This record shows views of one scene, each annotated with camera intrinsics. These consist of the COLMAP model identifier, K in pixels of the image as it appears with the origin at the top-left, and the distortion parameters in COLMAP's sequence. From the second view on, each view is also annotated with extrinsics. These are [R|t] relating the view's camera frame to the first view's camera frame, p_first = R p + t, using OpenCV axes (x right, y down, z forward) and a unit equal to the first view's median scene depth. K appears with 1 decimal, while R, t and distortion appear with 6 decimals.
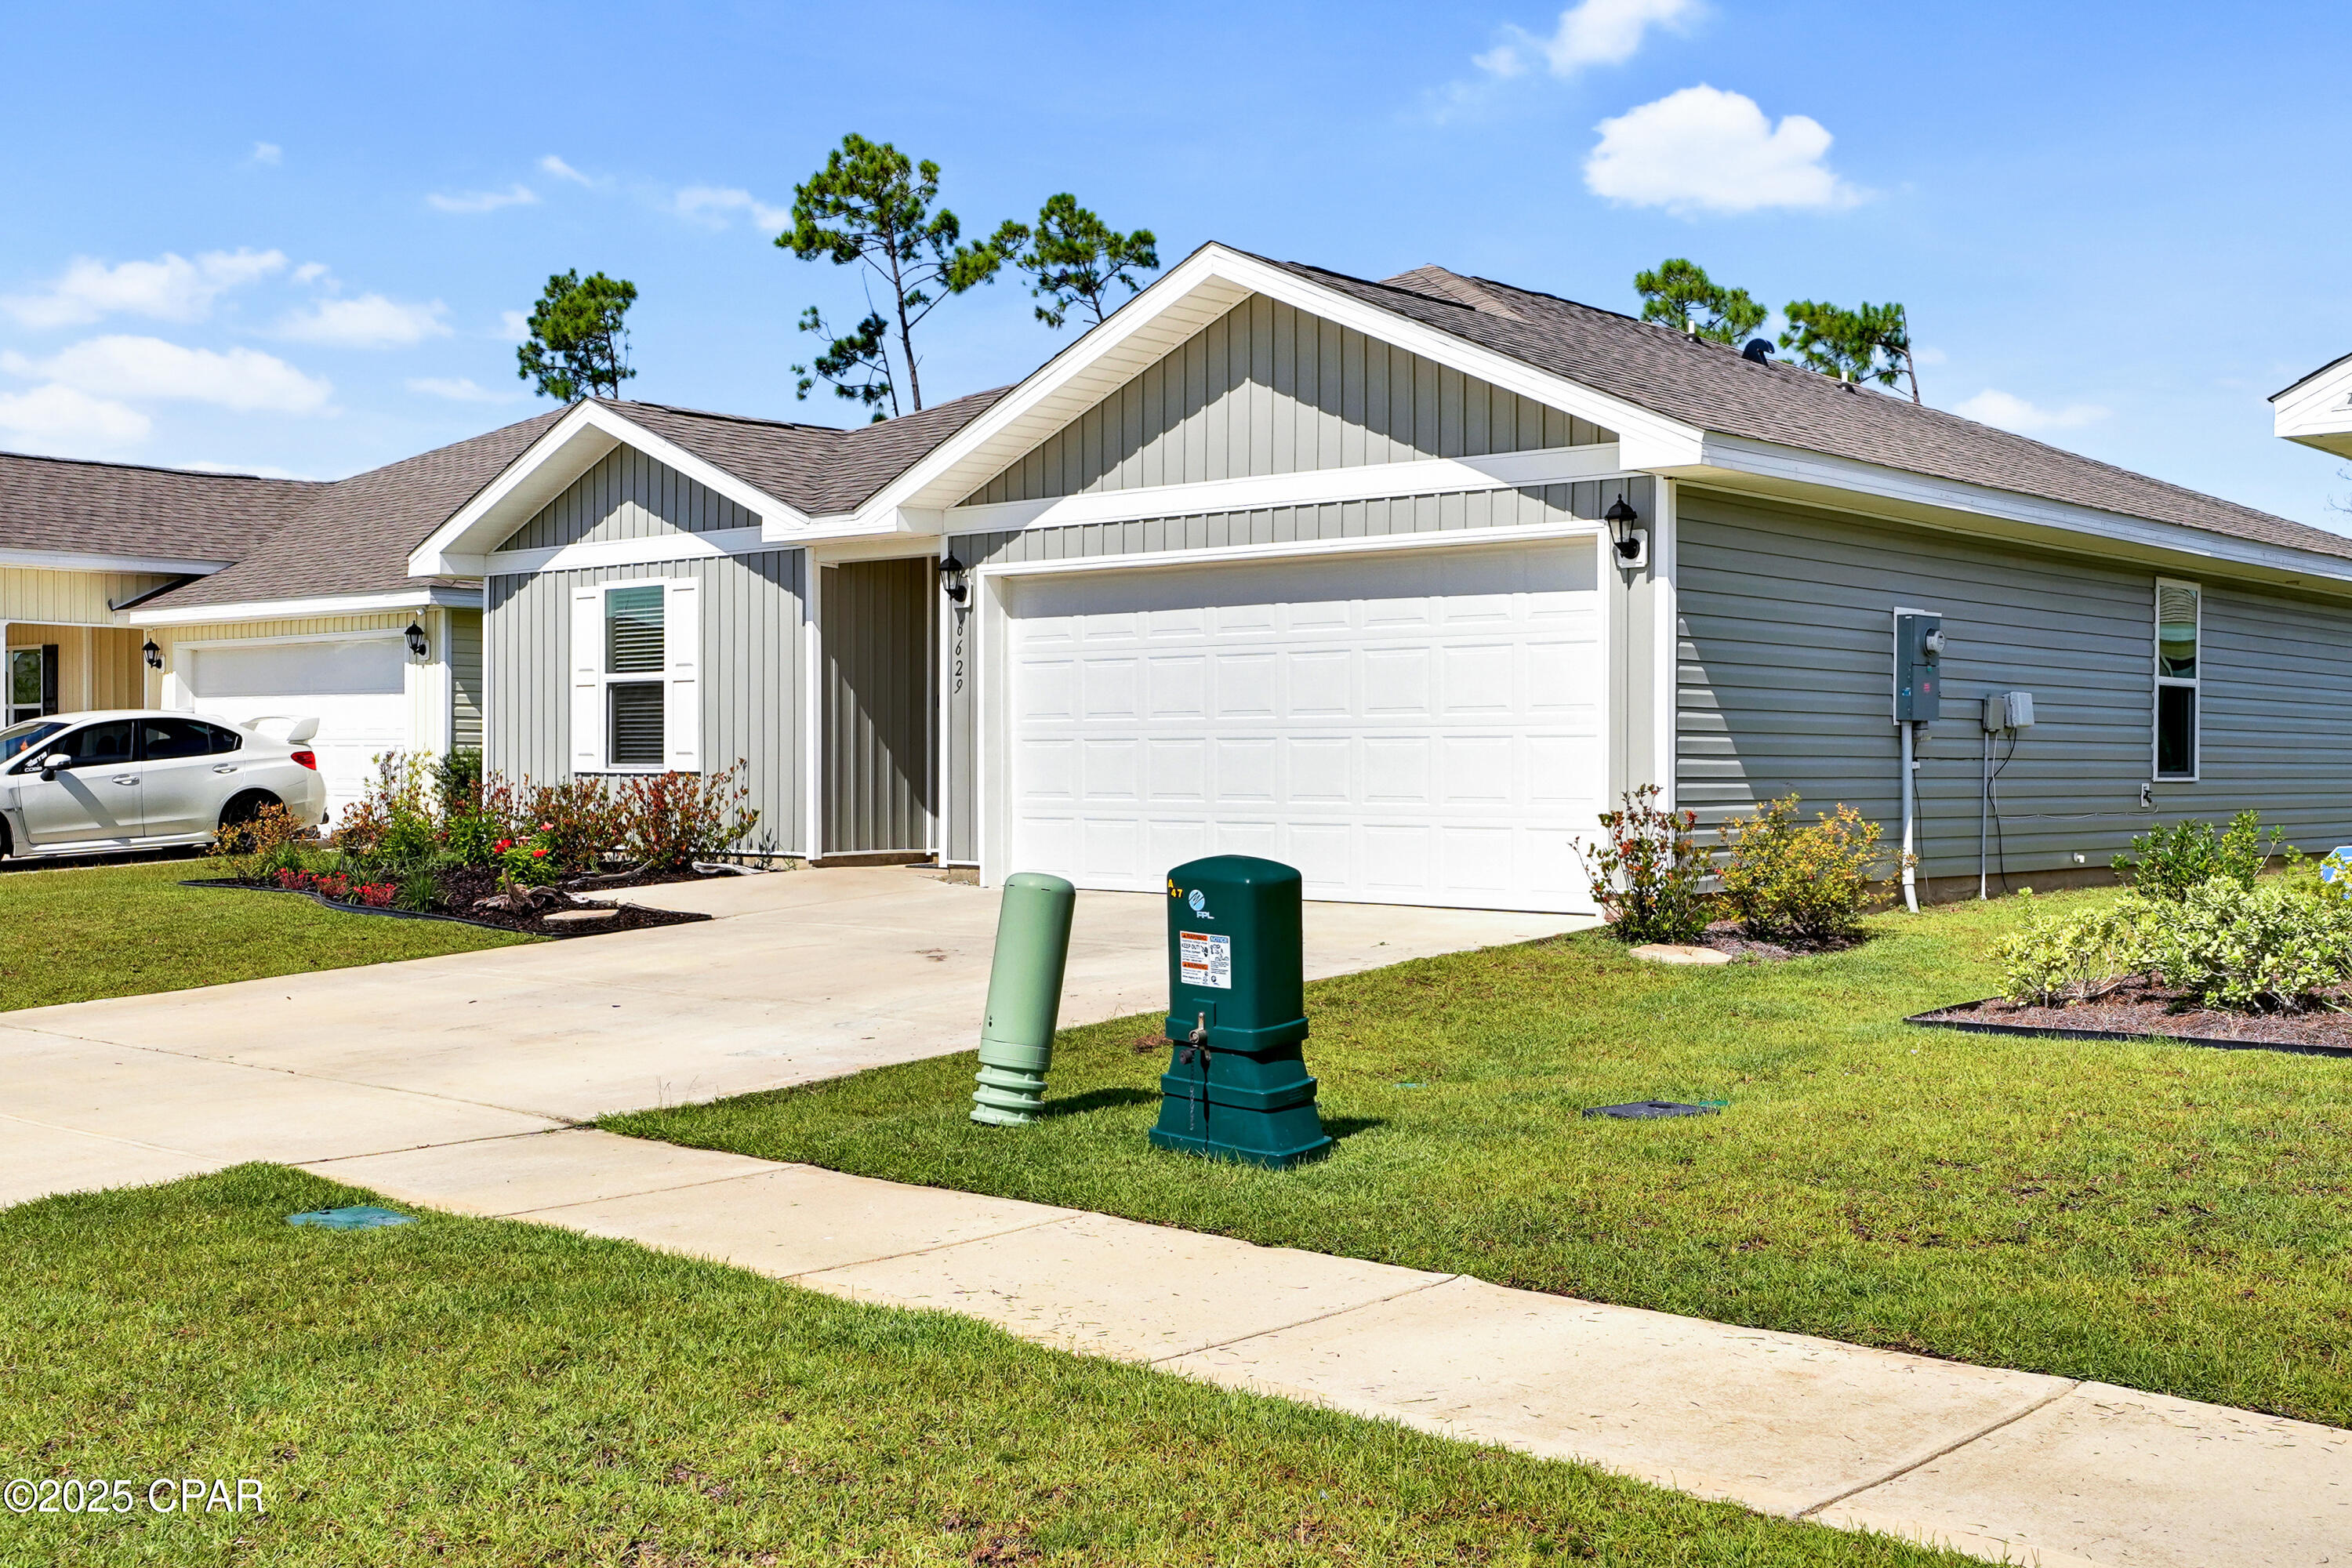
lens RADIAL K [[2477.8, 0, 1176.0], [0, 2477.8, 784.0], [0, 0, 1]] dist [0.007734, -0.000004]
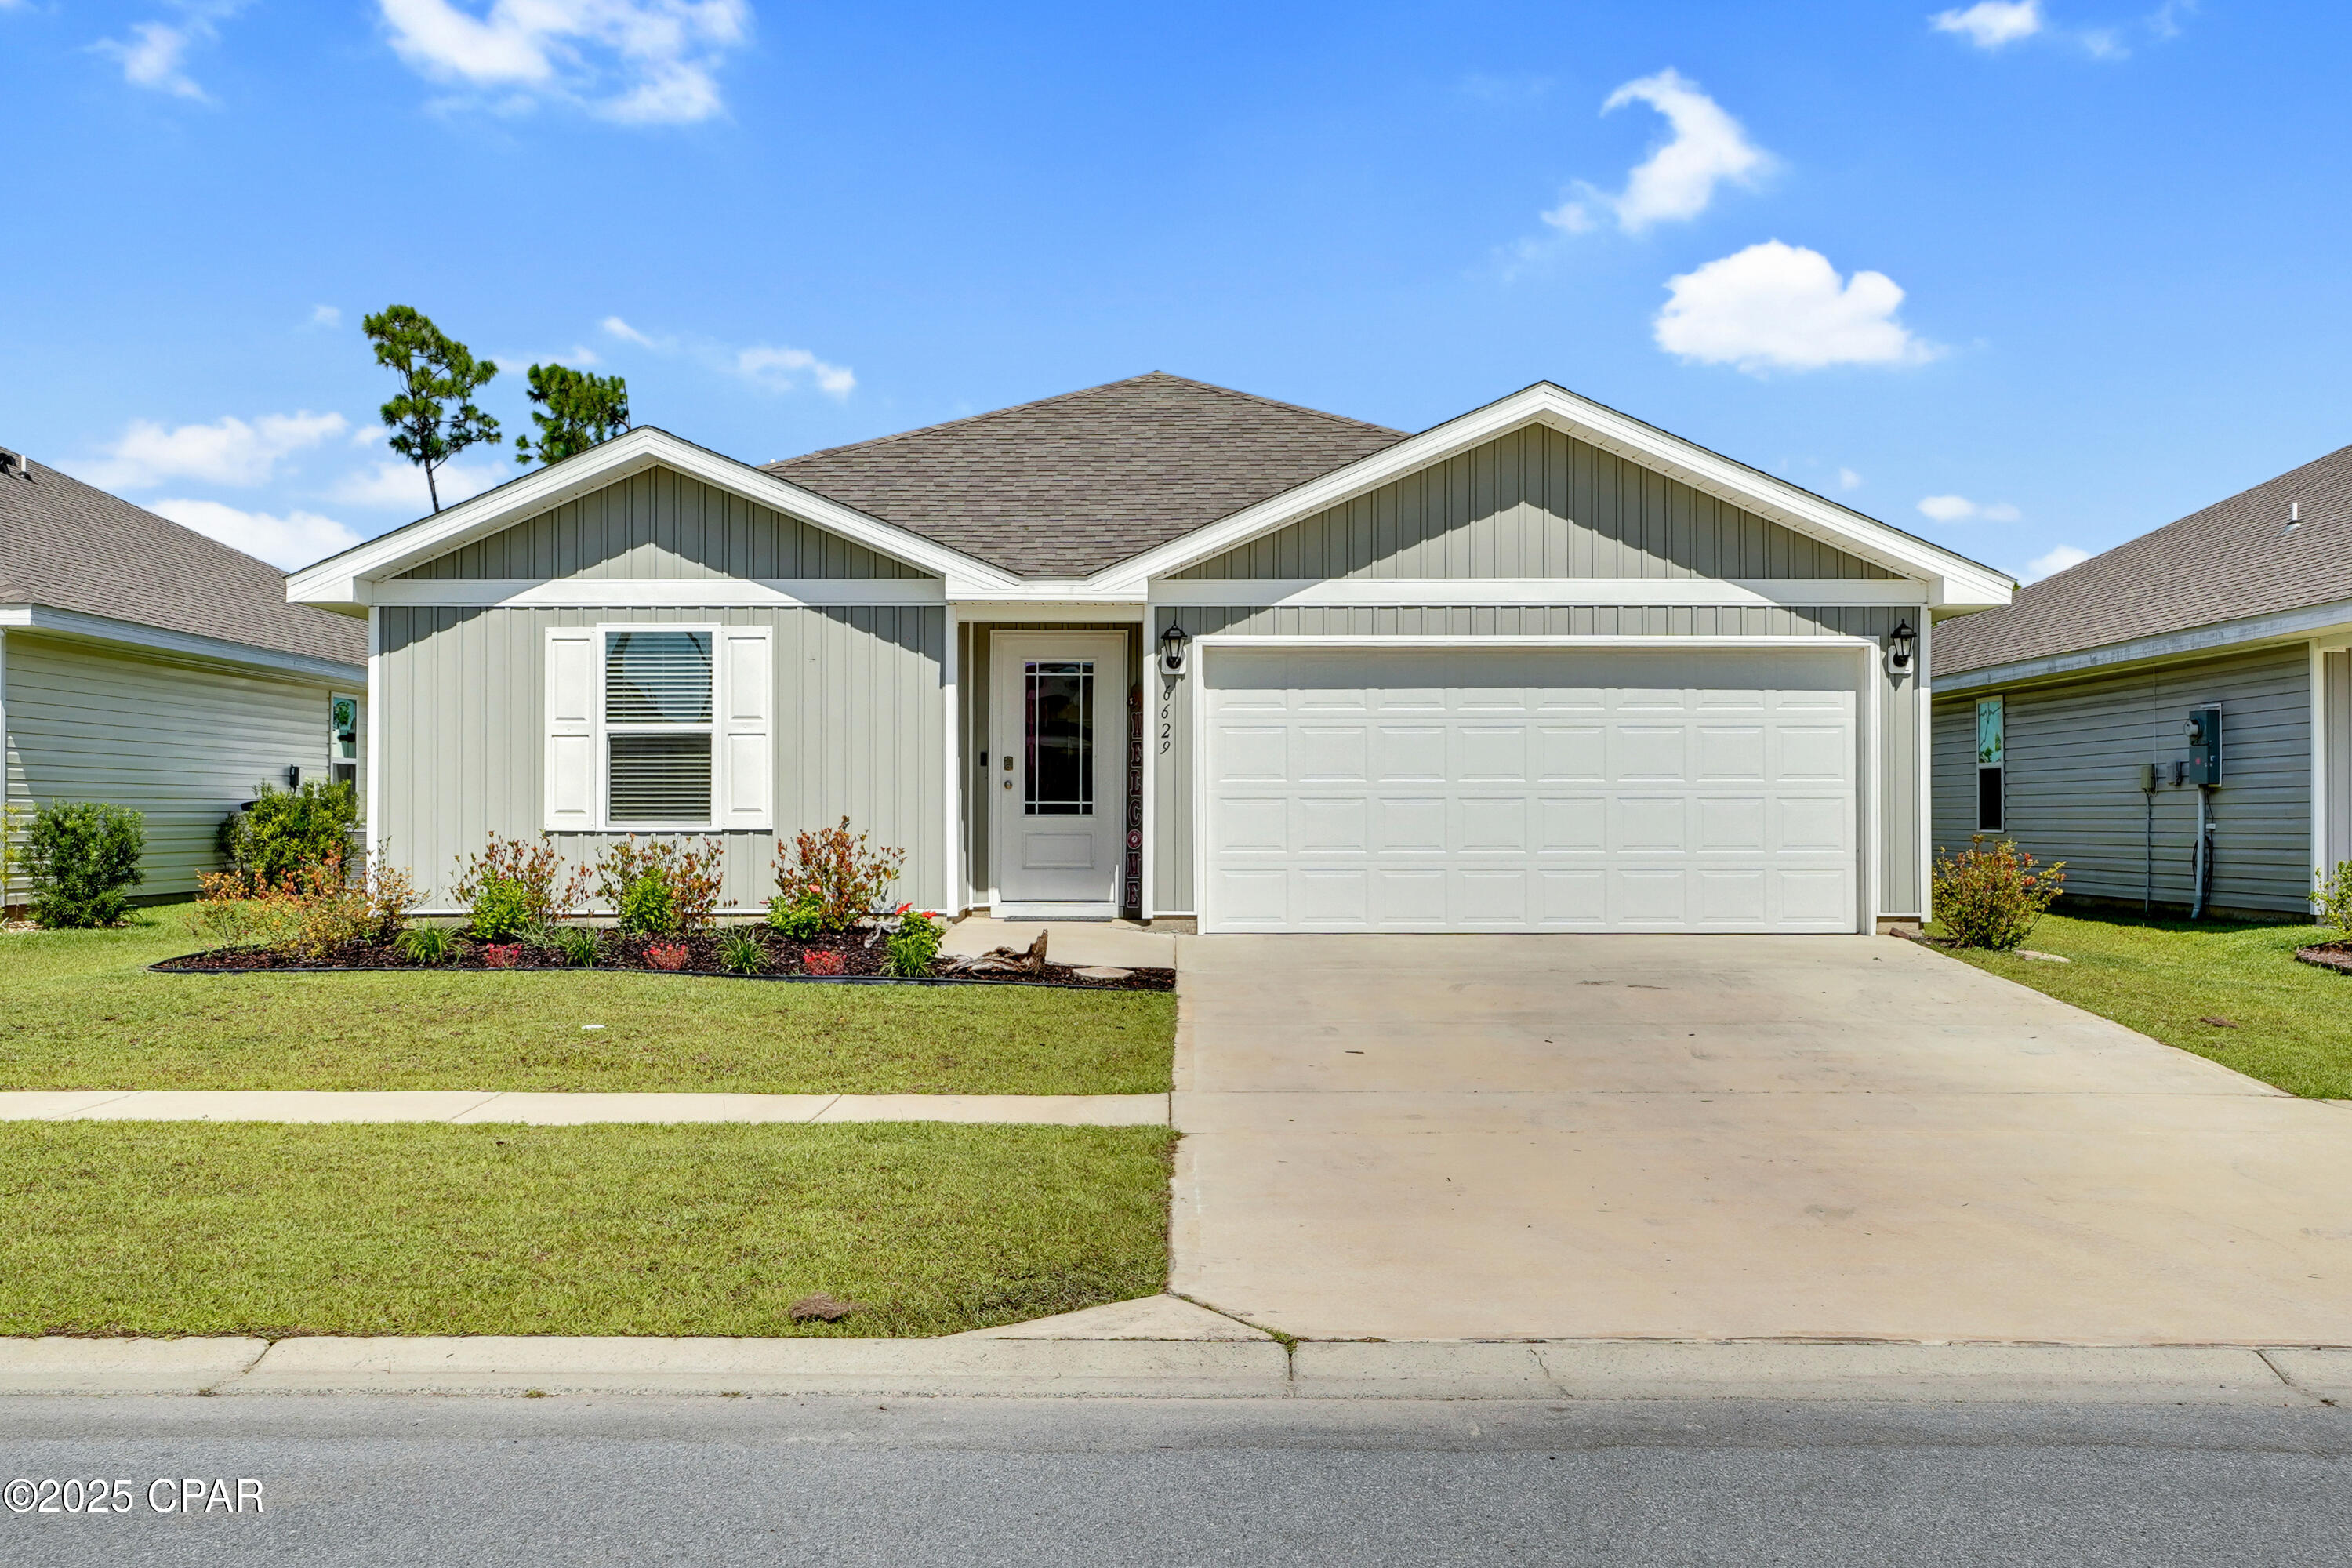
lens RADIAL K [[2477.8, 0, 1176.0], [0, 2477.8, 784.0], [0, 0, 1]] dist [0.007734, -0.000004]
pose [[0.748878, 0.005840, 0.662682, -0.759466], [0.006798, 0.999841, -0.016494, -0.006046], [-0.662673, 0.016857, 0.748719, 0.191589]]
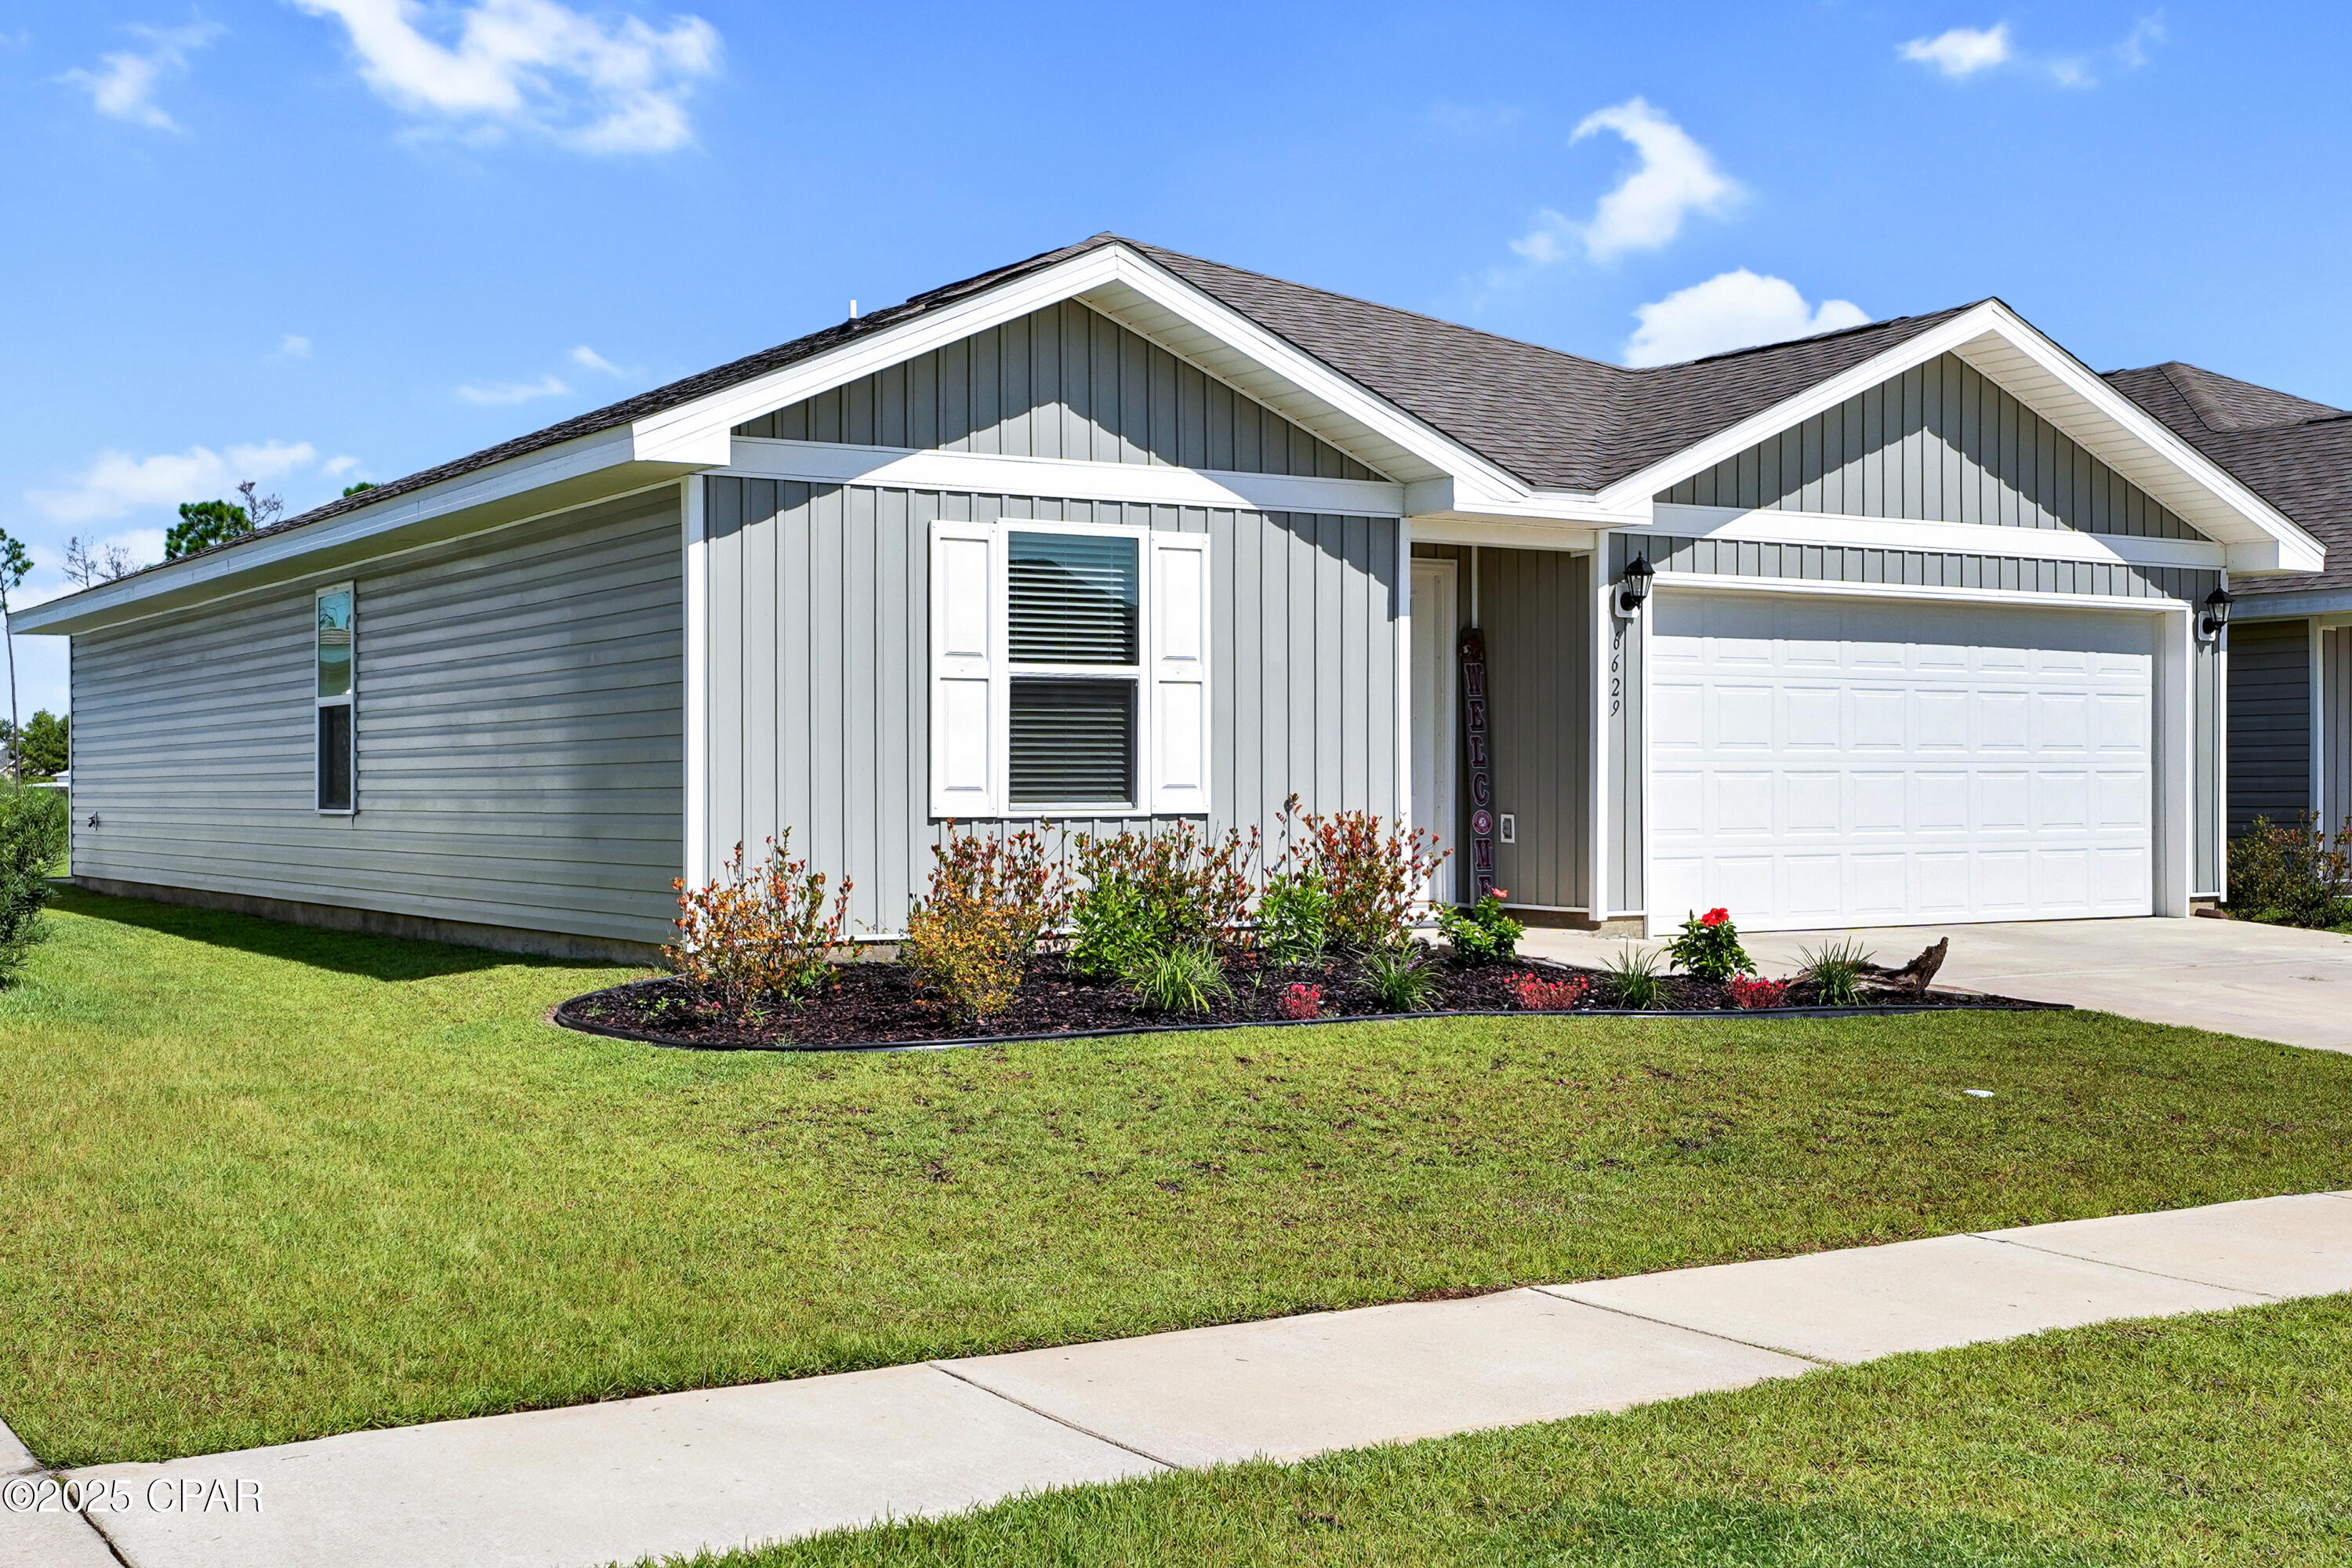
lens RADIAL K [[2722.9, 0, 1176.0], [0, 2722.9, 784.0], [0, 0, 1]] dist [0.015031, 0.025933]
pose [[0.273482, -0.003064, 0.961872, -0.997922], [0.009371, 0.999956, 0.000521, -0.014599], [-0.961831, 0.008871, 0.273499, 0.854305]]
